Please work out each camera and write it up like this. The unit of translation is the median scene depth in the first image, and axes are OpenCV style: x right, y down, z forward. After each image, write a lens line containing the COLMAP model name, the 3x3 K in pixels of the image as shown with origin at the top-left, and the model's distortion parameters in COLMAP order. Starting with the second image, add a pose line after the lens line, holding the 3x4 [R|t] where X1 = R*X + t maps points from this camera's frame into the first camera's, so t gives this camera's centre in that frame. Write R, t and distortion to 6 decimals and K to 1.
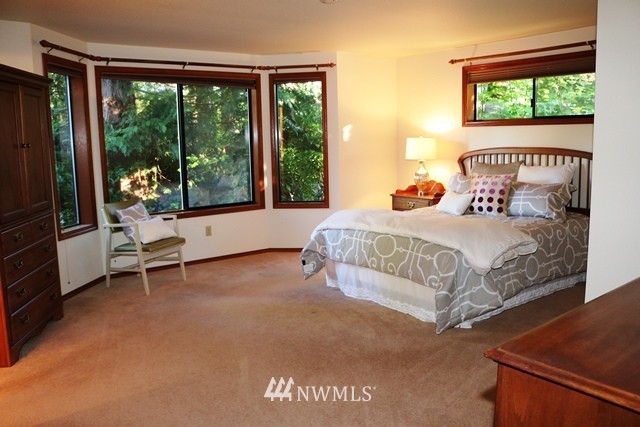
lens RADIAL K [[530.5, 0, 322.3], [0, 530.5, 220.5], [0, 0, 1]] dist [-0.156815, 0.123386]
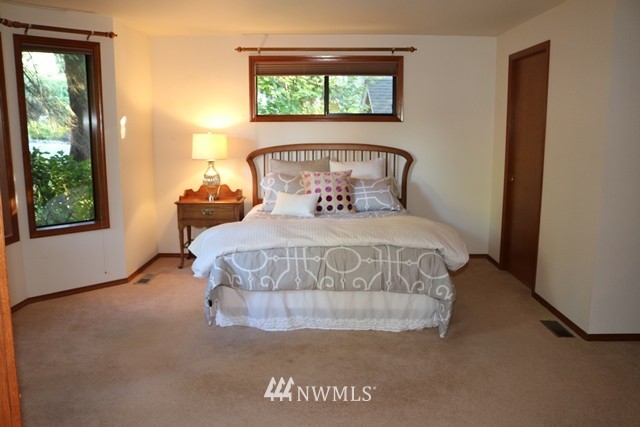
lens RADIAL K [[530.5, 0, 322.3], [0, 530.5, 220.5], [0, 0, 1]] dist [-0.156815, 0.123386]
pose [[0.624272, -0.109753, 0.773459, -0.464408], [0.104741, 0.992902, 0.056353, -0.055924], [-0.774153, 0.045833, 0.631337, 0.395300]]
